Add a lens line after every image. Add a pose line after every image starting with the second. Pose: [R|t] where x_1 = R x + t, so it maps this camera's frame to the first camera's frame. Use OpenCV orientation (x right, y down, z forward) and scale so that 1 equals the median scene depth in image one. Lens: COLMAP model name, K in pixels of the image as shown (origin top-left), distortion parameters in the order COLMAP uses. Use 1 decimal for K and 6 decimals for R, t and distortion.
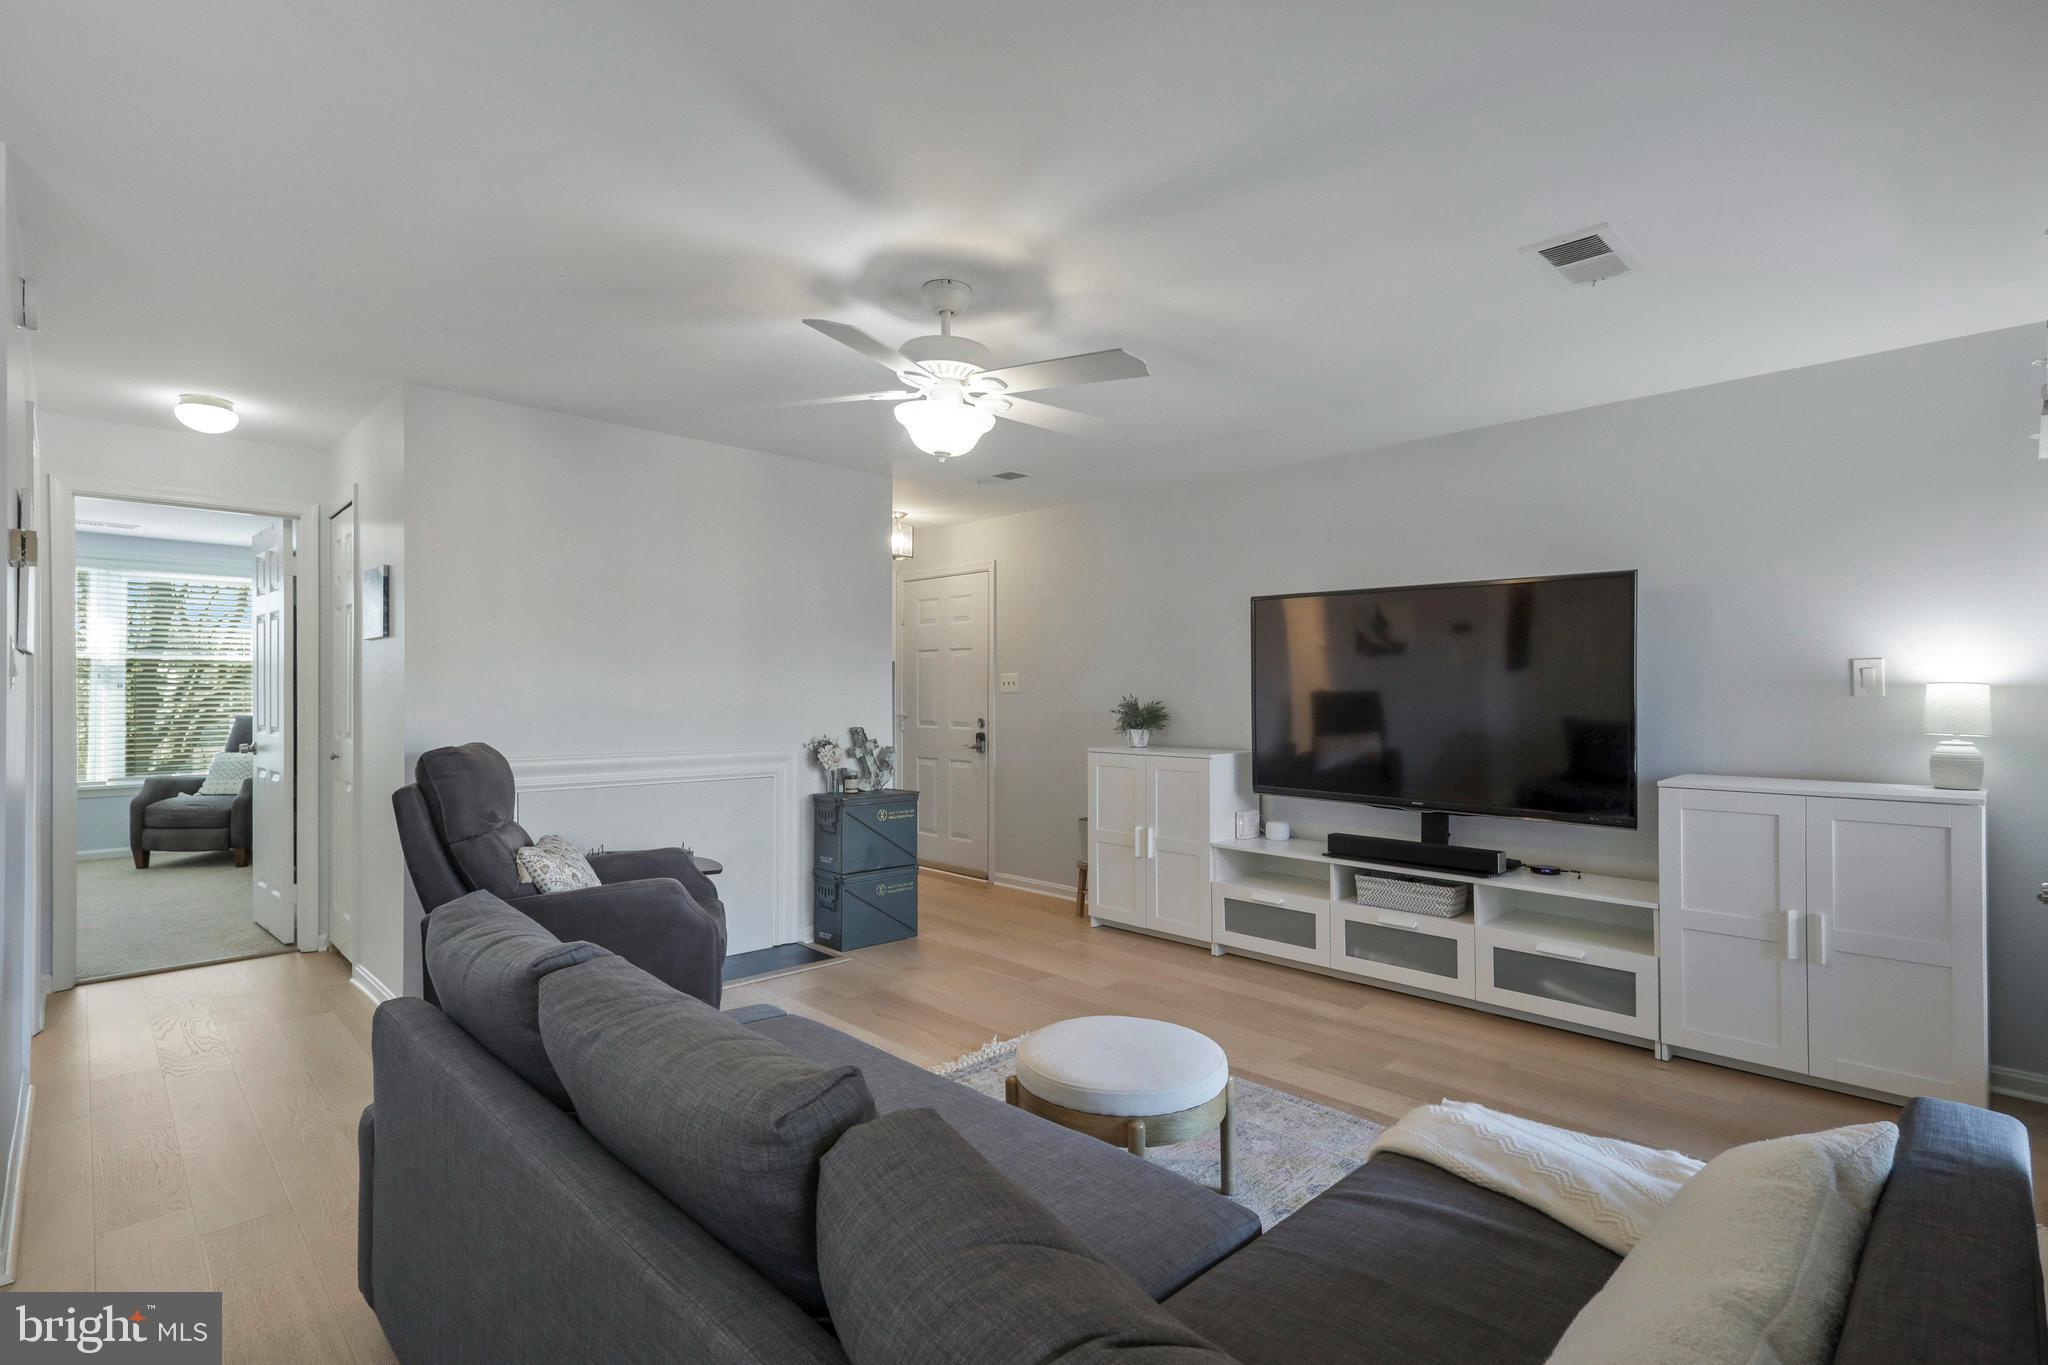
lens RADIAL K [[954.2, 0, 1036.8], [0, 954.2, 701.3], [0, 0, 1]] dist [0.000667, -0.000036]
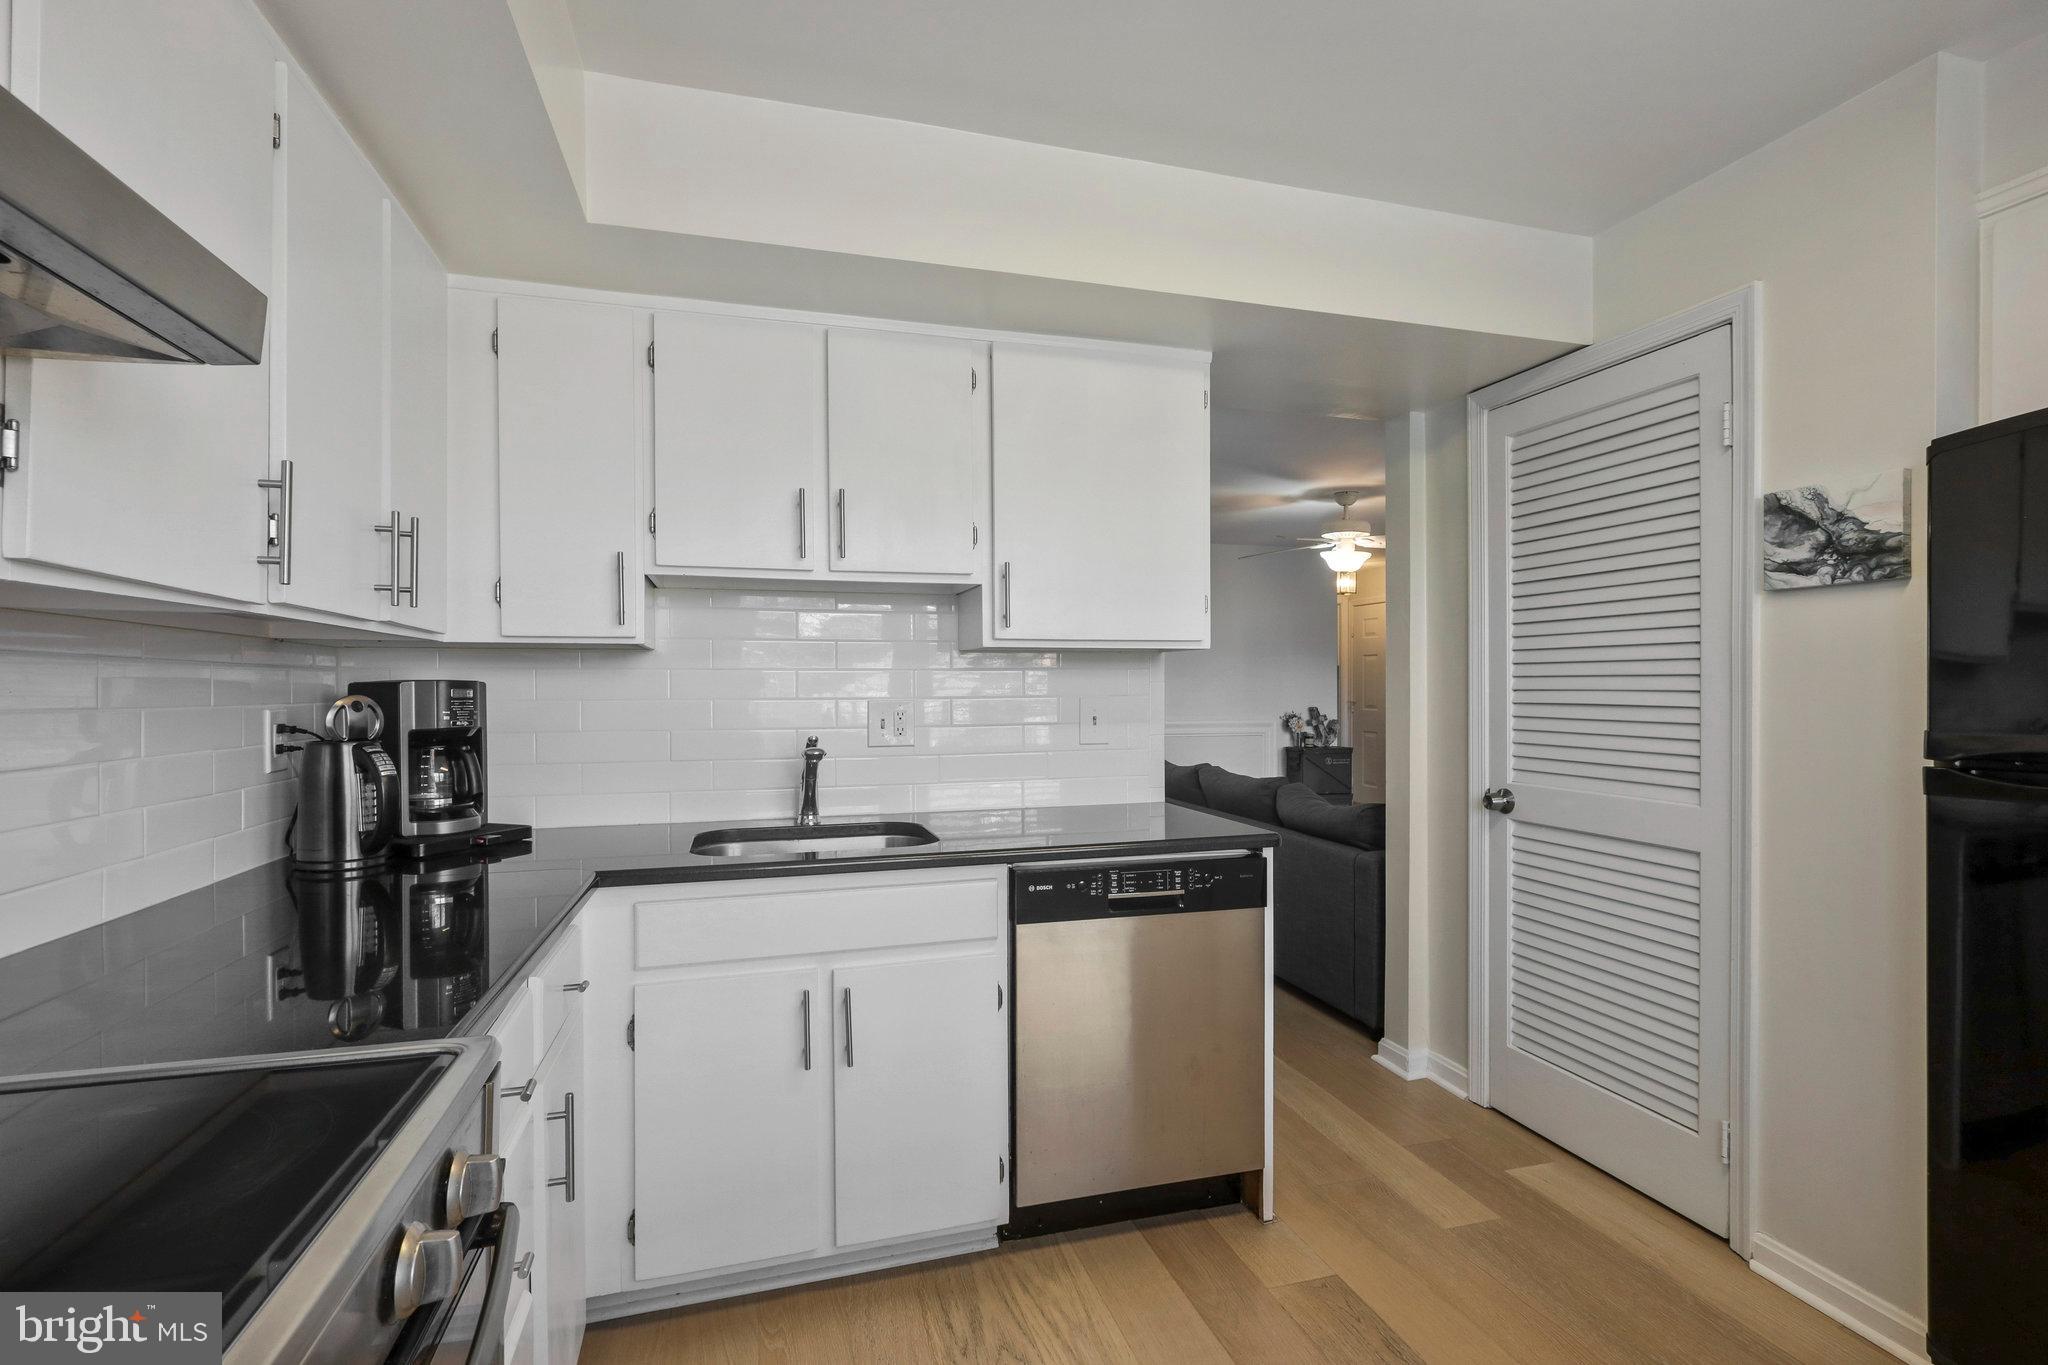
lens RADIAL K [[954.2, 0, 1017.8], [0, 954.2, 690.7], [0, 0, 1]] dist [0.000667, -0.000036]
pose [[0.870458, 0.003325, -0.492231, 0.190384], [-0.004182, 0.999991, -0.000642, 0.003462], [0.492224, 0.002617, 0.870464, -0.724719]]
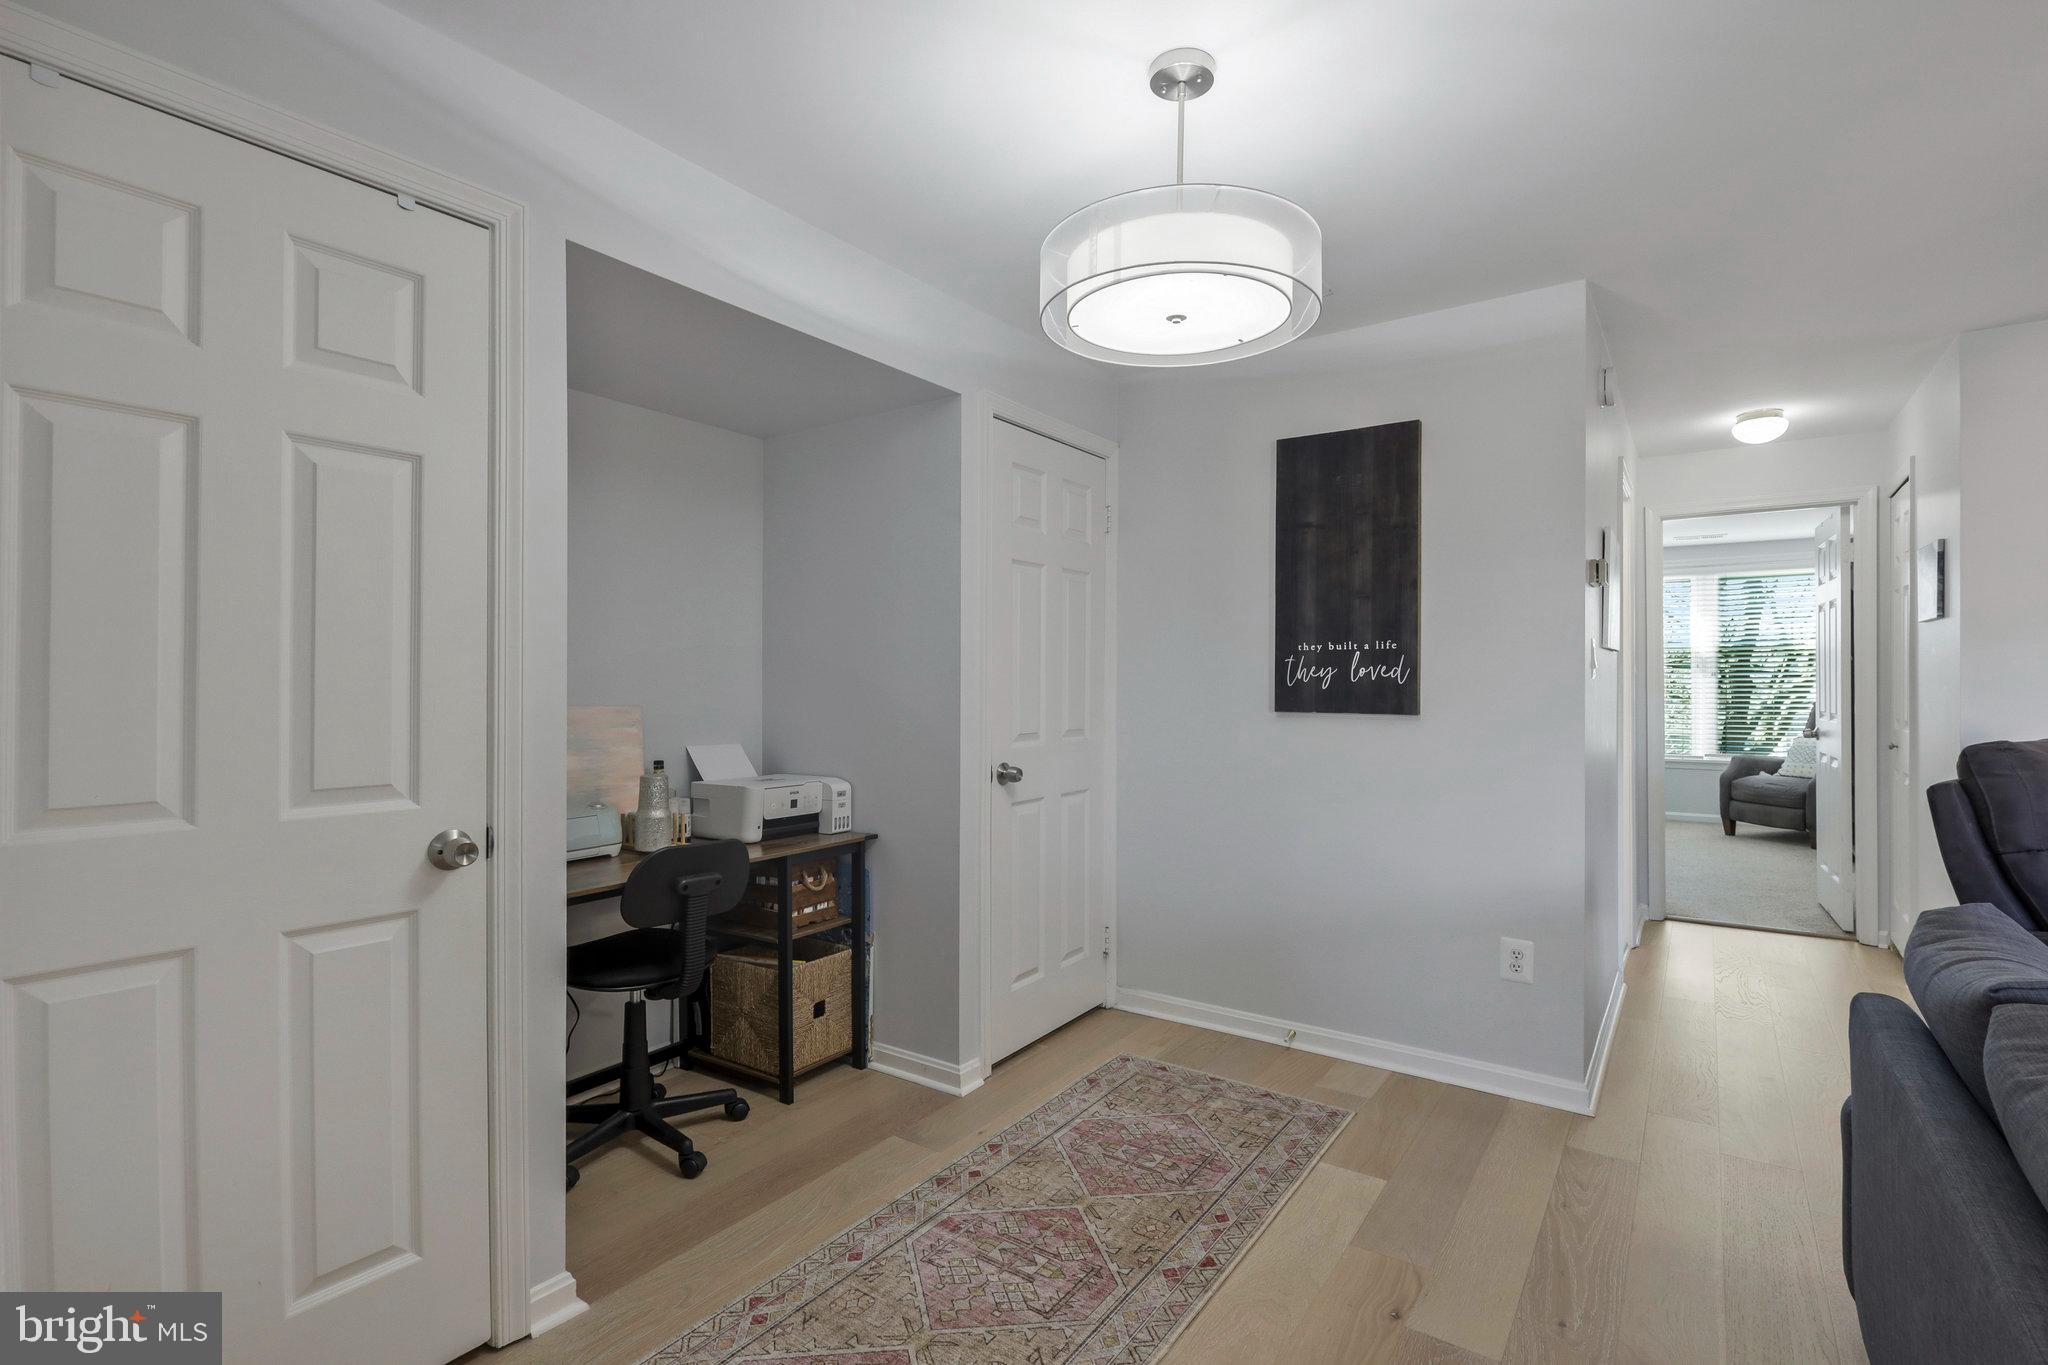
lens RADIAL K [[954.2, 0, 1031.7], [0, 954.2, 693.0], [0, 0, 1]] dist [0.000667, -0.000036]
pose [[0.162043, 0.007723, -0.986753, 0.064476], [-0.003265, 0.999968, 0.007290, 0.000541], [0.986778, 0.002040, 0.162064, -0.002748]]
